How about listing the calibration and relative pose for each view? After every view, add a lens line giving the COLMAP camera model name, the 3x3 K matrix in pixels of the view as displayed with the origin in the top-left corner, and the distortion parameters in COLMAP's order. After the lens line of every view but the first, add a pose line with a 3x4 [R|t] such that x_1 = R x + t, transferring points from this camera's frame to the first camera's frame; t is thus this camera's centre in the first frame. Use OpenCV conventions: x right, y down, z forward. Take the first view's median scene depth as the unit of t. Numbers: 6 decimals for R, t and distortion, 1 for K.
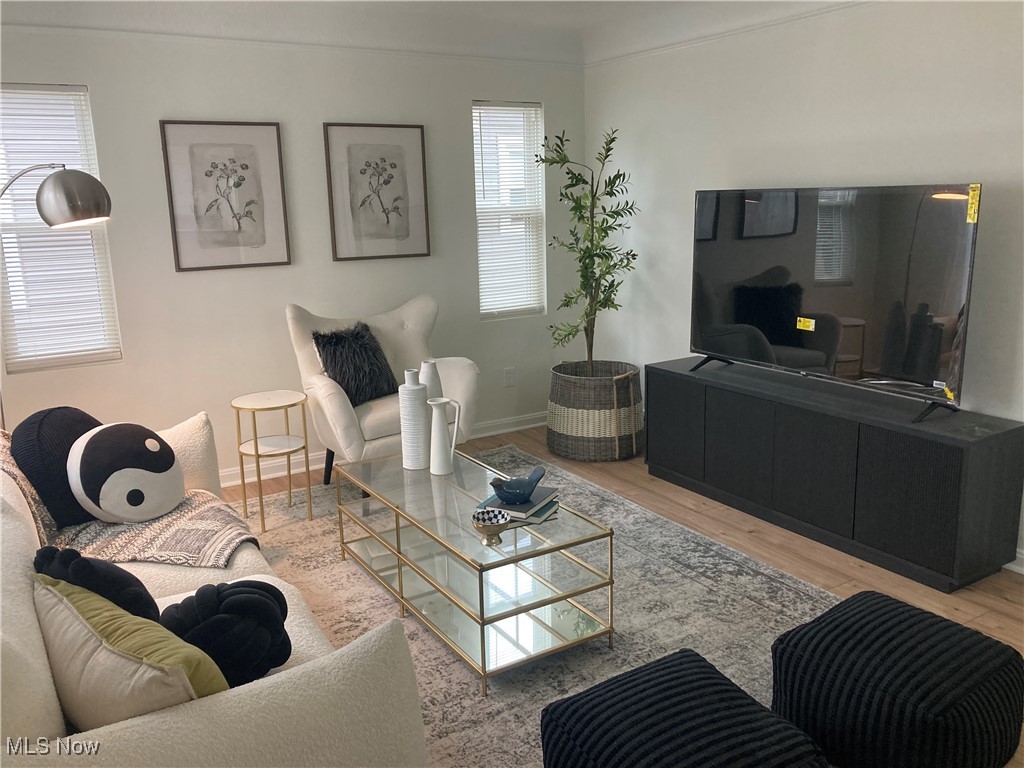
lens RADIAL K [[828.4, 0, 507.2], [0, 828.4, 374.9], [0, 0, 1]] dist [0.062726, -0.070066]
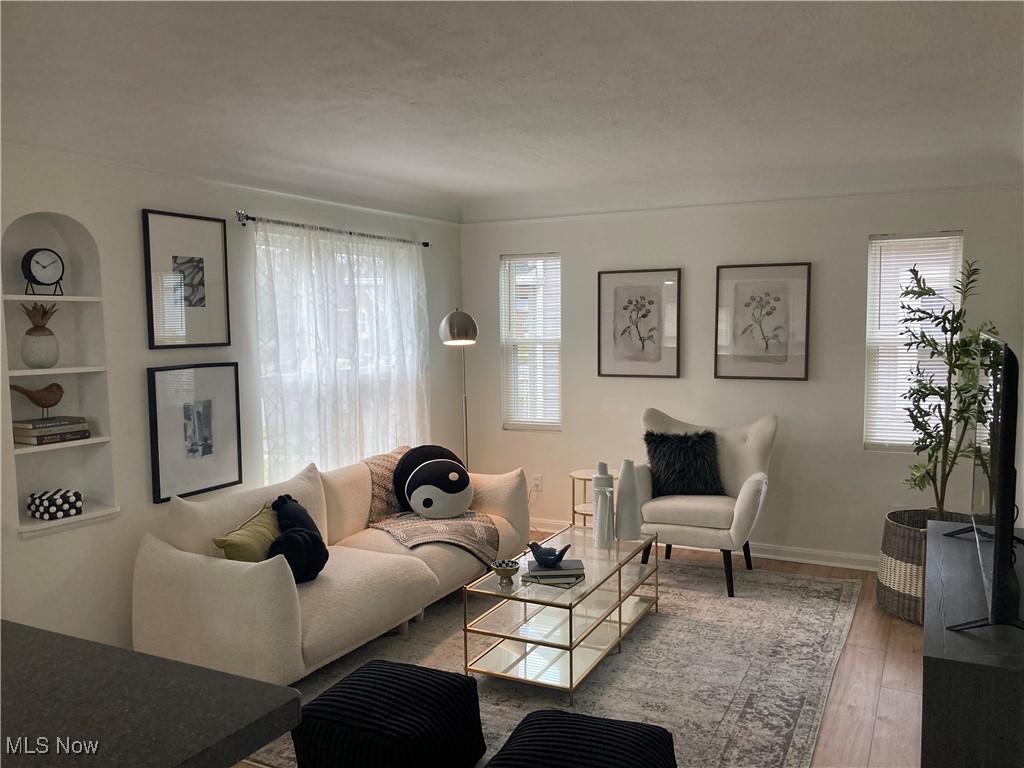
lens RADIAL K [[834.2, 0, 530.7], [0, 834.2, 389.3], [0, 0, 1]] dist [0.072923, -0.153937]
pose [[0.544251, 0.093067, -0.833744, 0.790326], [-0.181779, 0.983299, -0.008900, -0.076313], [0.818992, 0.156401, 0.552079, 0.152877]]
